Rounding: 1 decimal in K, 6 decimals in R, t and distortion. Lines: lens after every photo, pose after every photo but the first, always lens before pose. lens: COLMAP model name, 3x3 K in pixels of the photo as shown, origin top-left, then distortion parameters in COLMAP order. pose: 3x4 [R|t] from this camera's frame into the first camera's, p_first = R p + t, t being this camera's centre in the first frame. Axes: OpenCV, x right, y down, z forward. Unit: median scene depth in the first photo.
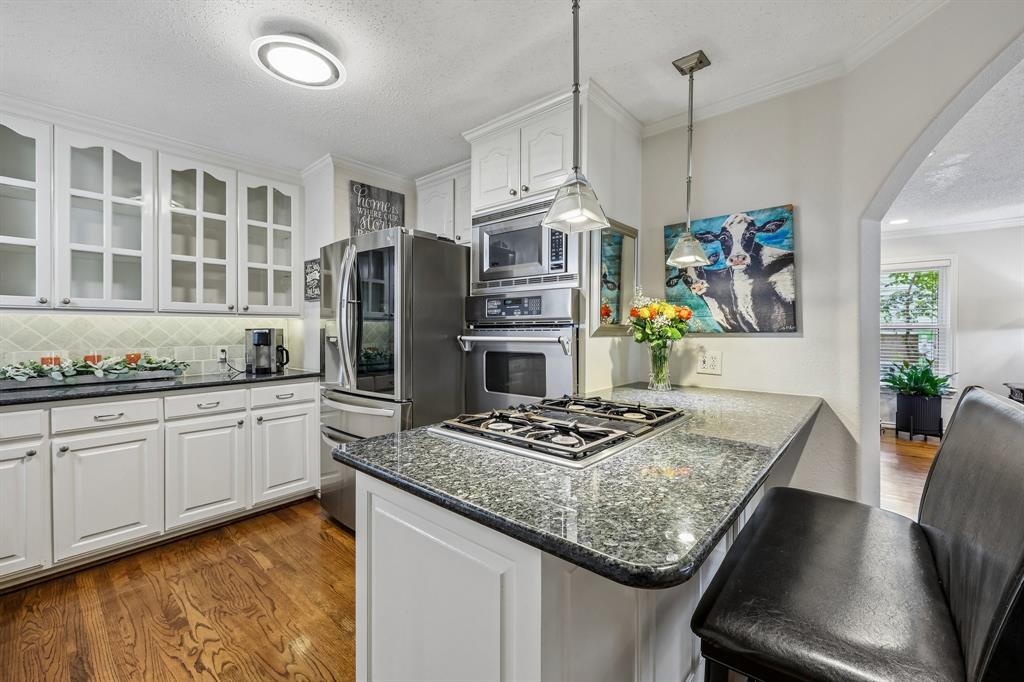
lens RADIAL K [[418.5, 0, 516.2], [0, 418.5, 334.2], [0, 0, 1]] dist [0.003725, -0.000448]
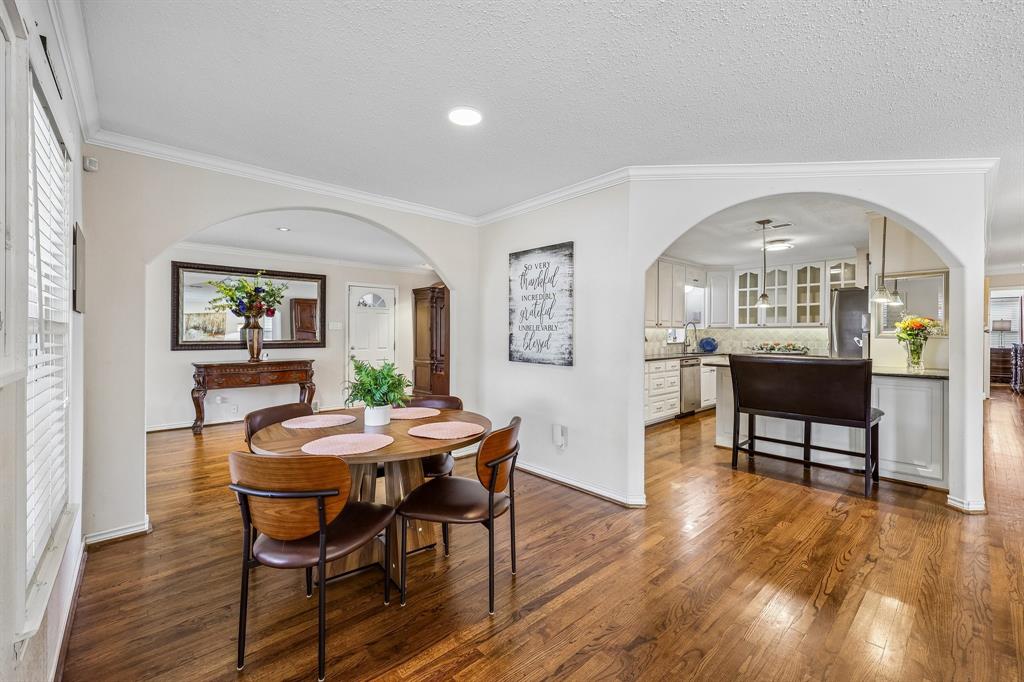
lens RADIAL K [[418.5, 0, 510.2], [0, 418.5, 336.6], [0, 0, 1]] dist [0.003725, -0.000448]
pose [[-0.133735, 0.006108, -0.990998, 2.171154], [-0.009660, 0.999925, 0.007466, 0.002696], [0.990970, 0.010572, -0.133666, -0.411010]]
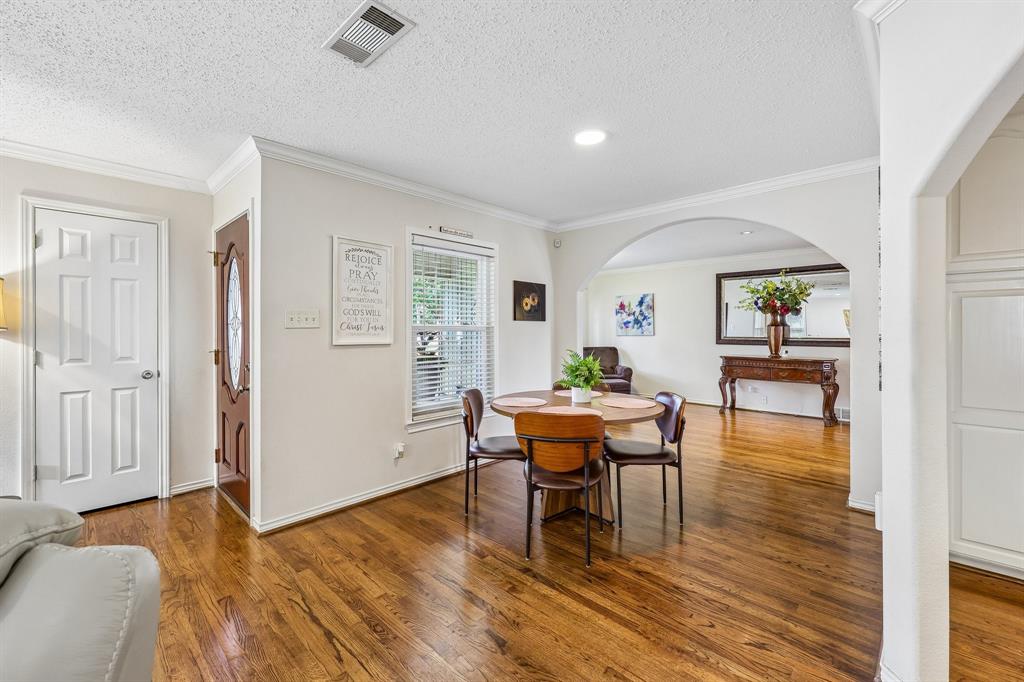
lens RADIAL K [[418.5, 0, 523.5], [0, 418.5, 328.3], [0, 0, 1]] dist [0.003725, -0.000448]
pose [[-0.999335, -0.000379, 0.036467, 1.305522], [-0.000255, 0.999994, 0.003397, -0.006852], [-0.036468, 0.003385, -0.999329, 0.489095]]
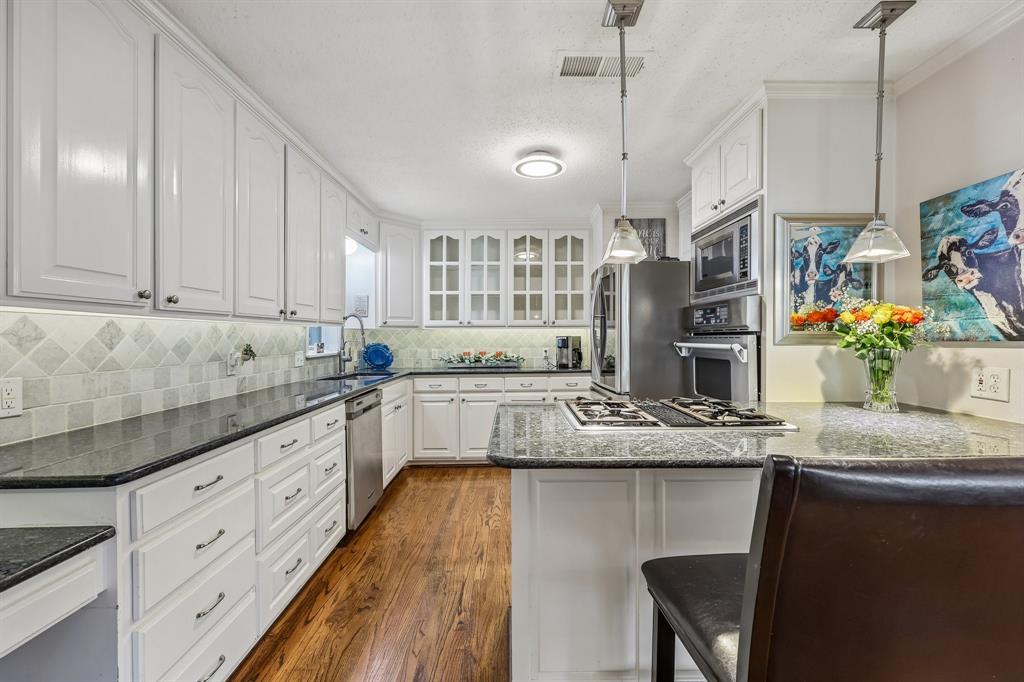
lens RADIAL K [[418.5, 0, 516.8], [0, 418.5, 337.6], [0, 0, 1]] dist [0.003725, -0.000448]
pose [[0.661515, 0.000296, -0.749932, 0.466032], [-0.005596, 0.999974, -0.004542, -0.001687], [0.749911, 0.007202, 0.661500, -0.073170]]
